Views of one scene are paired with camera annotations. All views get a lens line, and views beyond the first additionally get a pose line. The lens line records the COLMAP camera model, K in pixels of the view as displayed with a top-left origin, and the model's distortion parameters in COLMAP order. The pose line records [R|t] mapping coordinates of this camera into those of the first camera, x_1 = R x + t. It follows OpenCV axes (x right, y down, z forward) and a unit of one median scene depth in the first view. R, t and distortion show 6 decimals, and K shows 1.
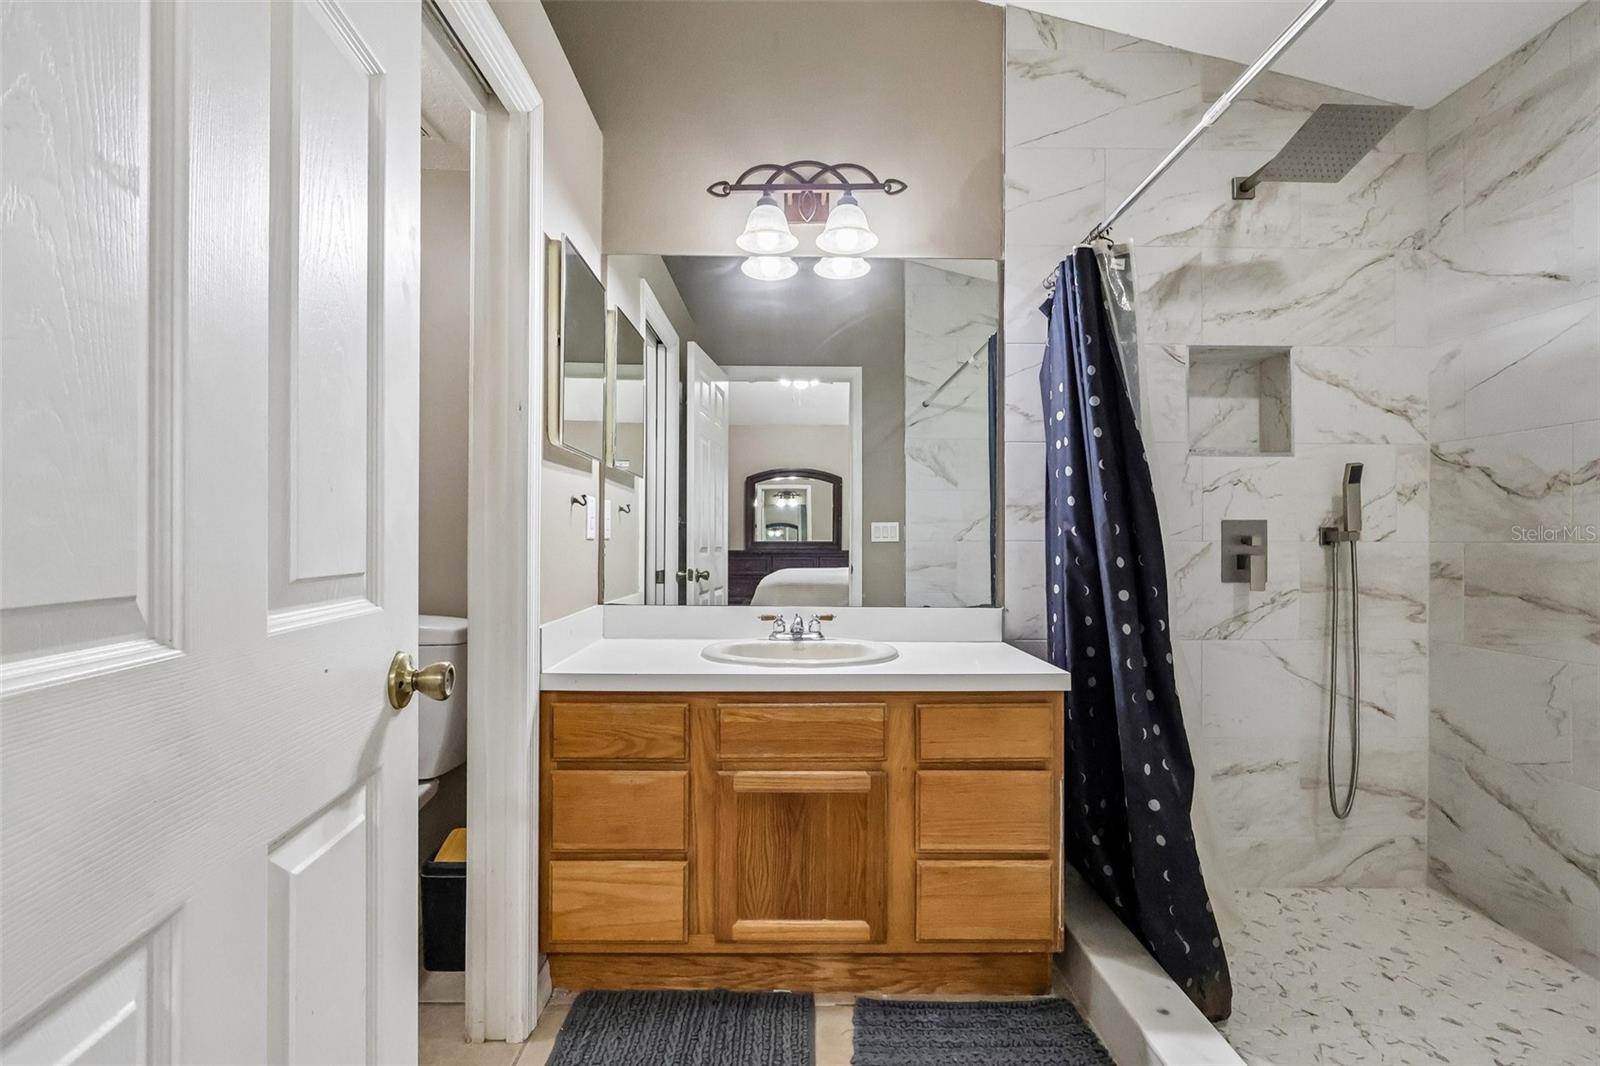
lens RADIAL K [[741.9, 0, 800.0], [0, 741.9, 533.0], [0, 0, 1]] dist [-0.002321, -0.000326]
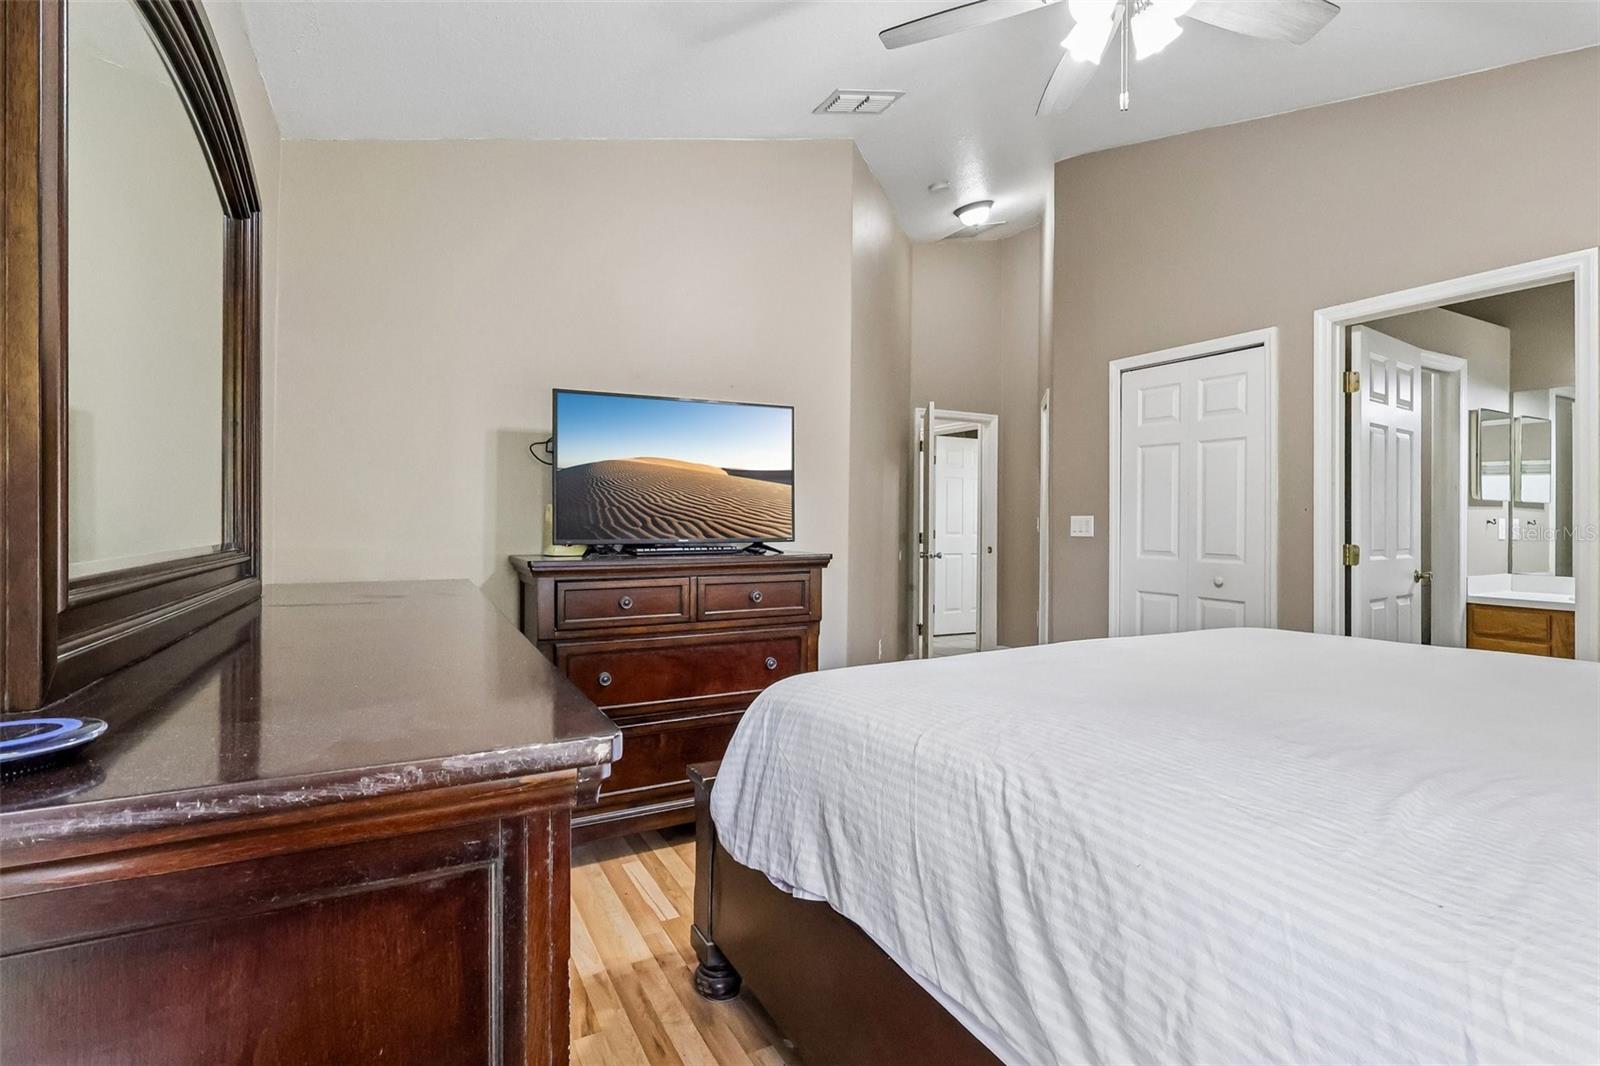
lens RADIAL K [[741.9, 0, 800.0], [0, 741.9, 533.0], [0, 0, 1]] dist [-0.002321, -0.000326]
pose [[0.452646, 0.001738, -0.891688, 0.779931], [0.008217, 0.999948, 0.006120, -0.044913], [0.891652, -0.010097, 0.452608, -1.933653]]
